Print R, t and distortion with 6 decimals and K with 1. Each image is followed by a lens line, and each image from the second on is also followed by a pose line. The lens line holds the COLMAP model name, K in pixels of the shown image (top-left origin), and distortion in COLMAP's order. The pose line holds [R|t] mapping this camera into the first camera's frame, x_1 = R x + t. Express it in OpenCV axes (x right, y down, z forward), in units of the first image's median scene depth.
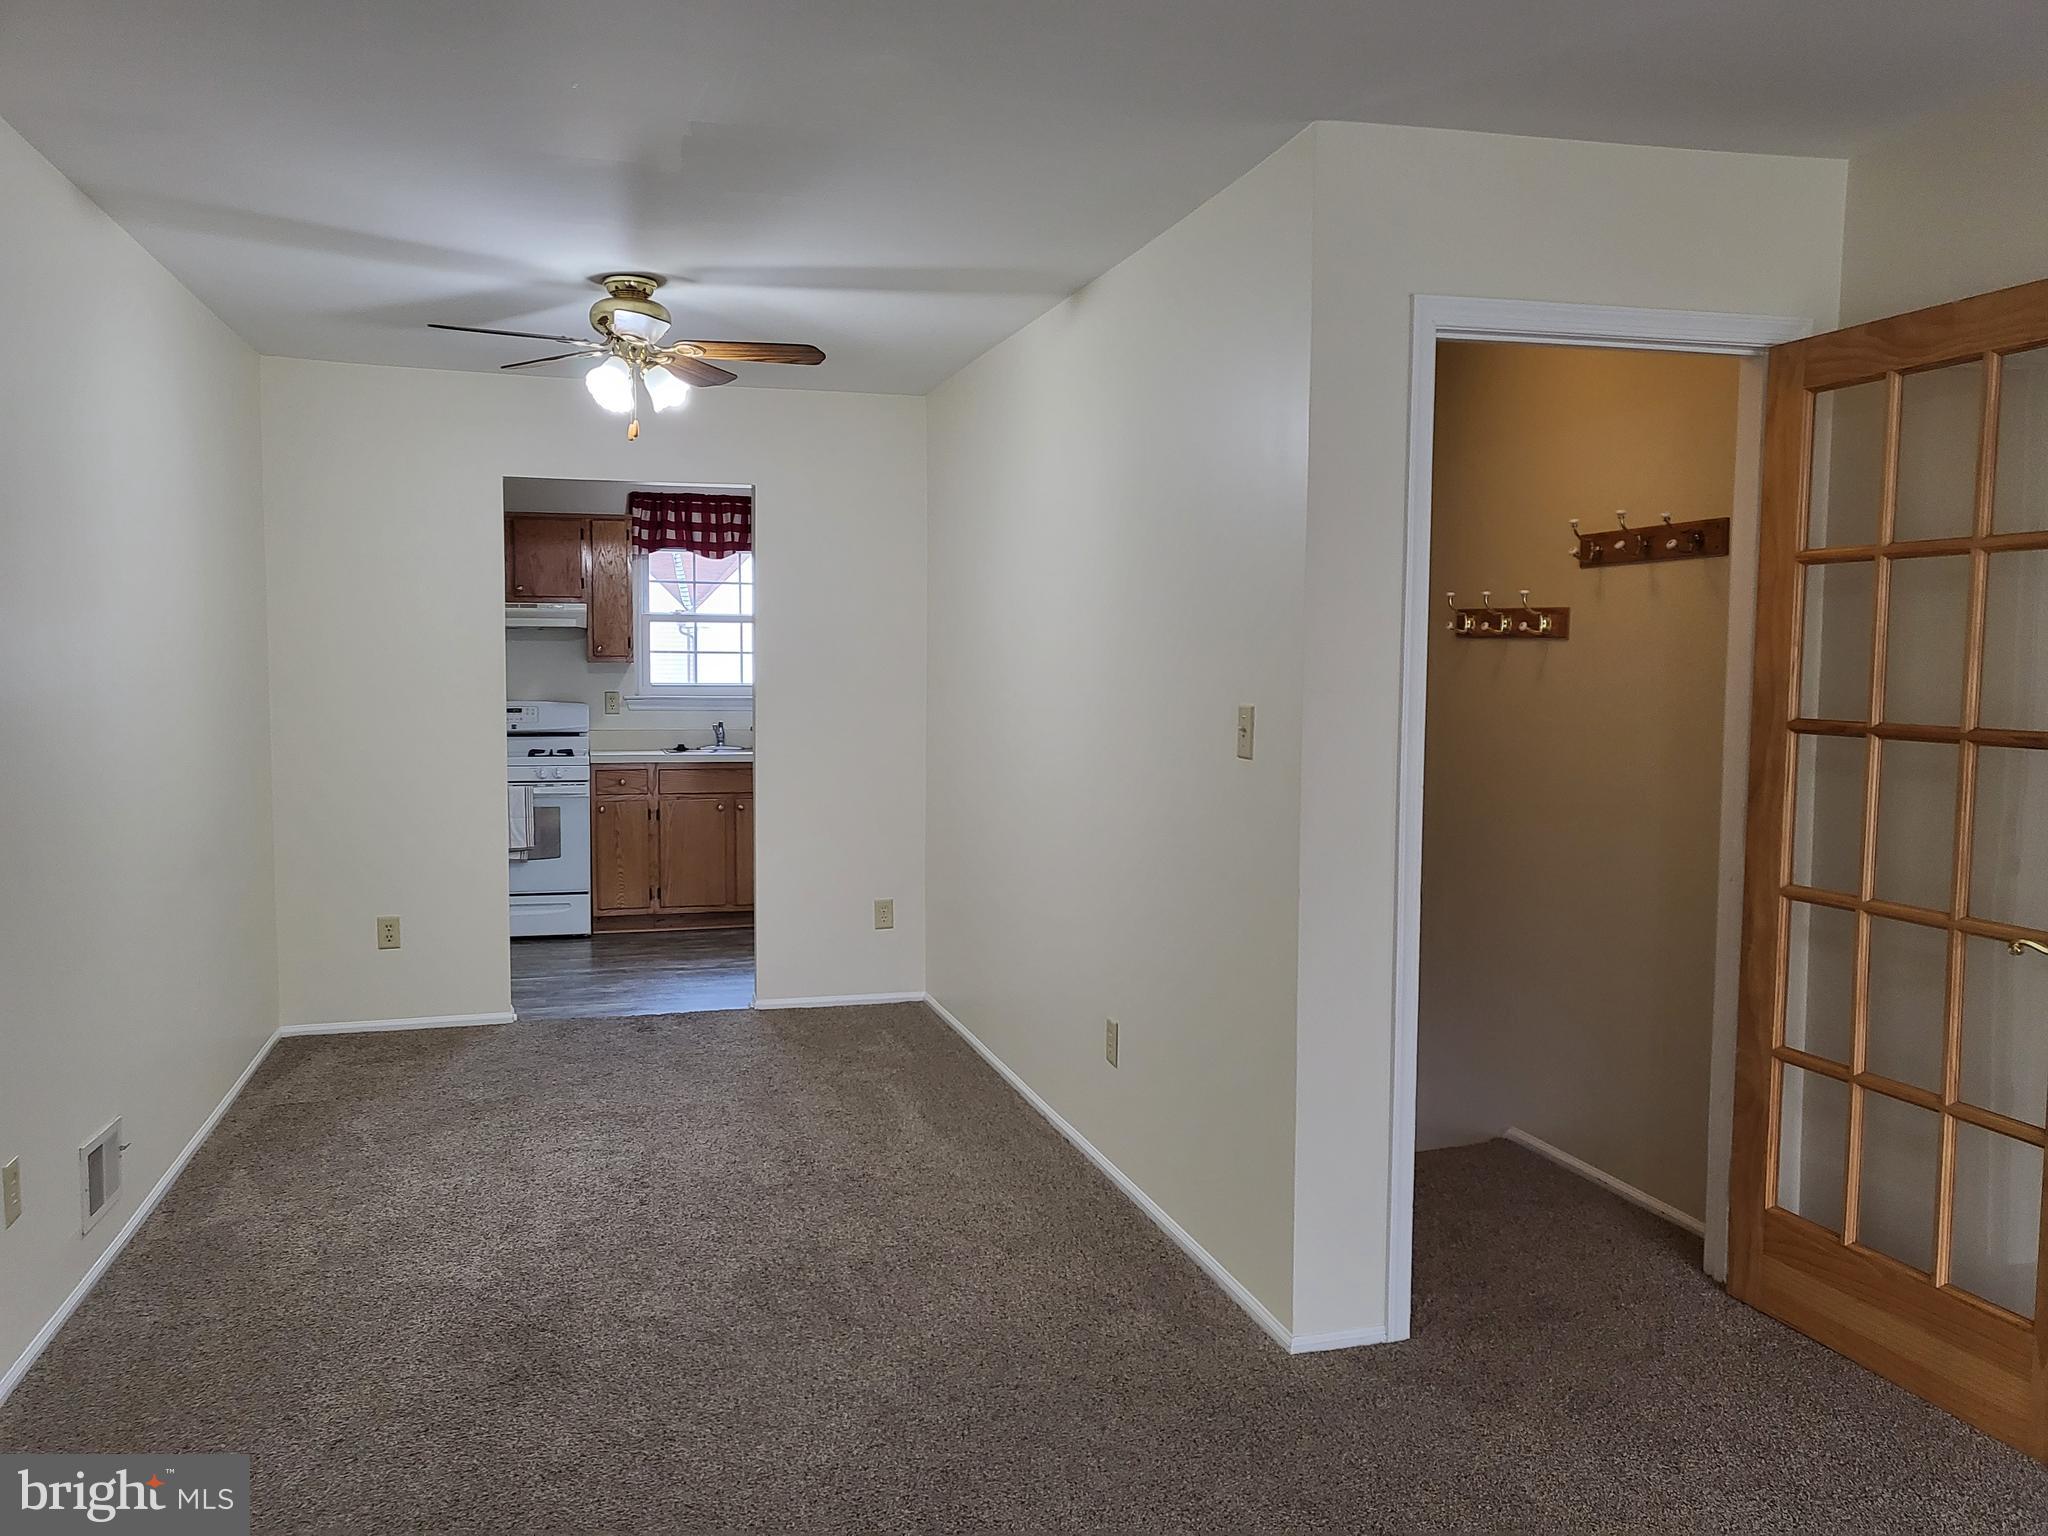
lens RADIAL K [[1534.5, 0, 1024.0], [0, 1534.5, 768.0], [0, 0, 1]] dist [0.000250, 0.003270]
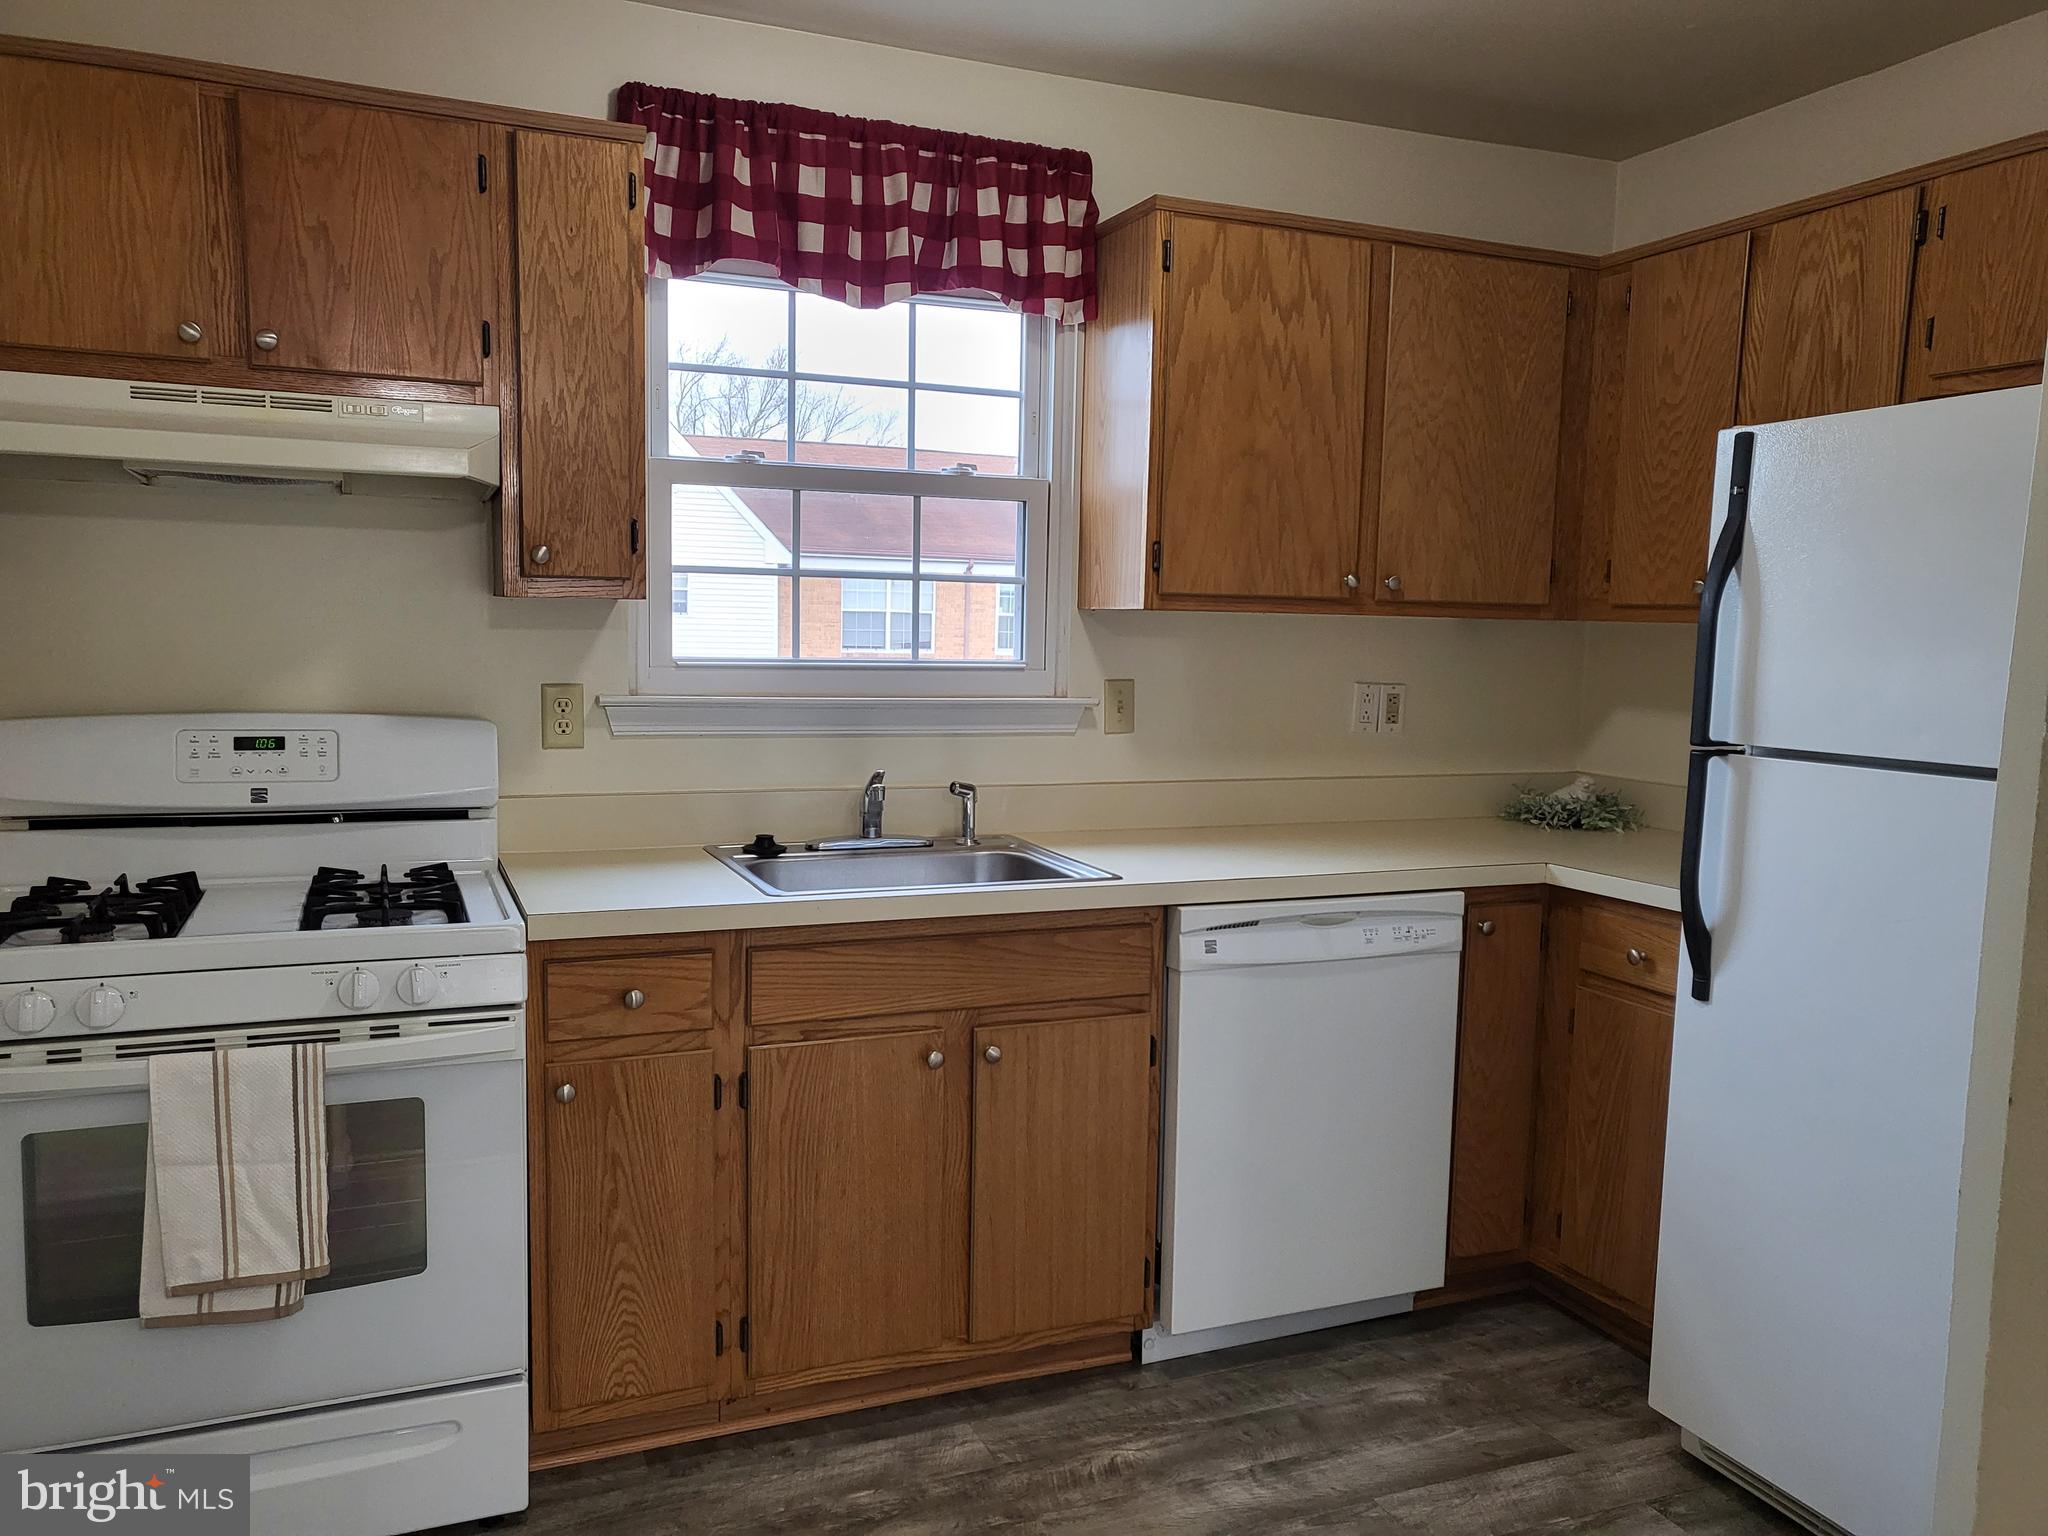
lens RADIAL K [[1534.5, 0, 1024.0], [0, 1534.5, 768.0], [0, 0, 1]] dist [0.000250, 0.003270]
pose [[0.993415, 0.003326, 0.114527, -0.215412], [-0.007773, 0.999232, 0.038407, -0.047001], [-0.114311, -0.039044, 0.992677, 0.679184]]
